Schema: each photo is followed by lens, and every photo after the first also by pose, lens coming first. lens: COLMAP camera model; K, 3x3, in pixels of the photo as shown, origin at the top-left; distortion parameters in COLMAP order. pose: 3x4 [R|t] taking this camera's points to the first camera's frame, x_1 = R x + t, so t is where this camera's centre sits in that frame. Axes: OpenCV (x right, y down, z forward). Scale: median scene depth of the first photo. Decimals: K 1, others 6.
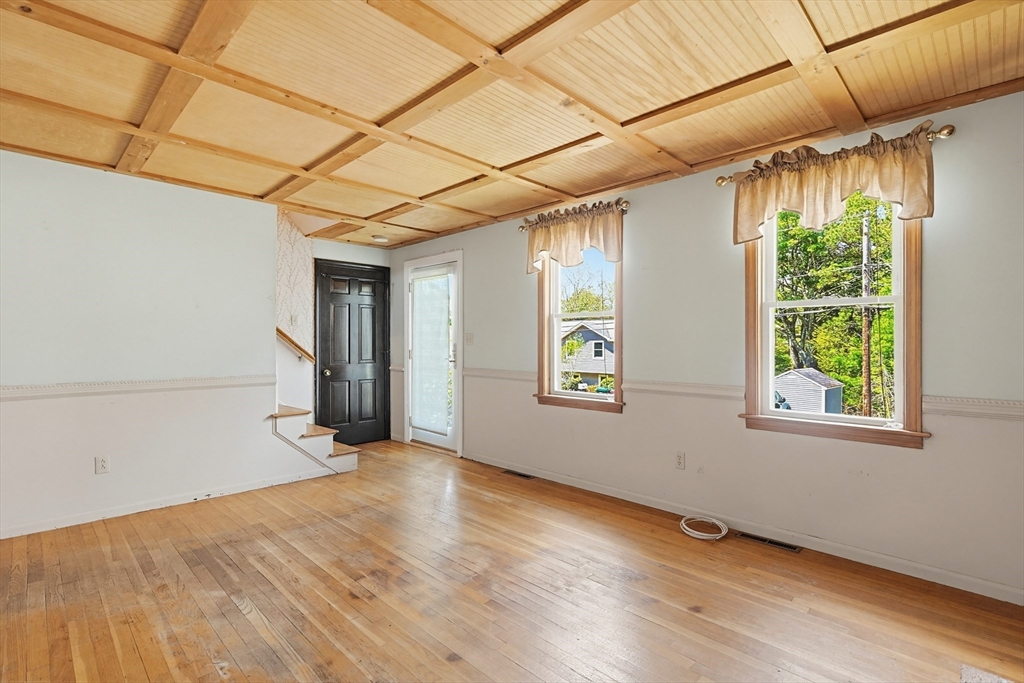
lens RADIAL K [[475.8, 0, 512.3], [0, 475.8, 342.7], [0, 0, 1]] dist [0.002089, 0.000495]
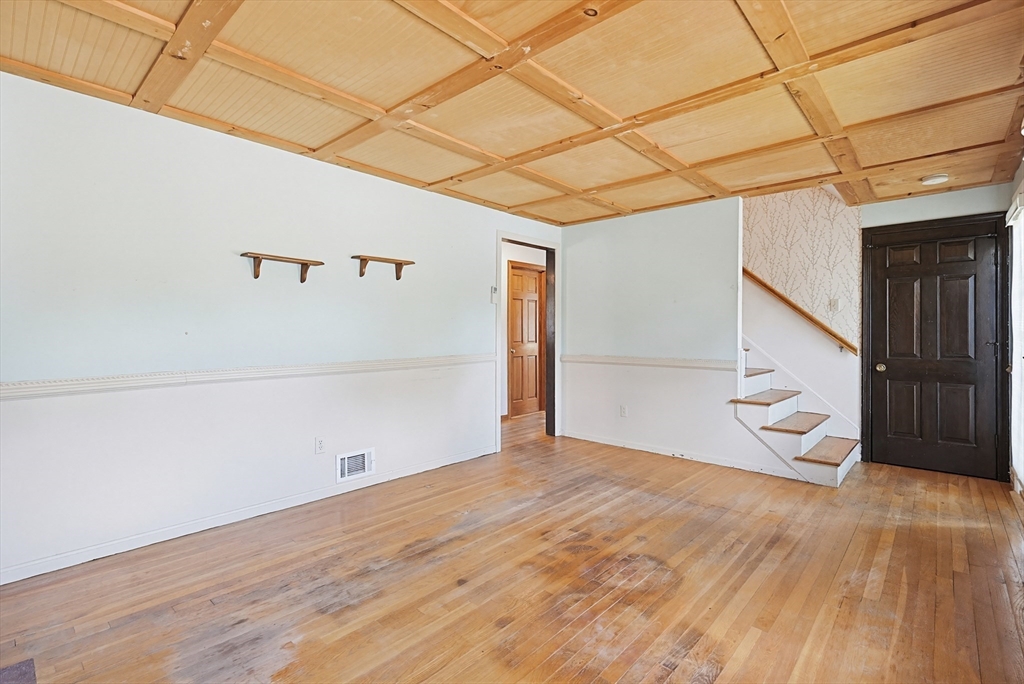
lens RADIAL K [[475.8, 0, 535.2], [0, 475.8, 333.6], [0, 0, 1]] dist [0.002089, 0.000495]
pose [[0.065629, 0.002321, -0.997841, 0.698352], [0.000878, 0.999997, 0.002384, 0.006423], [0.997844, -0.001032, 0.065626, 0.688917]]
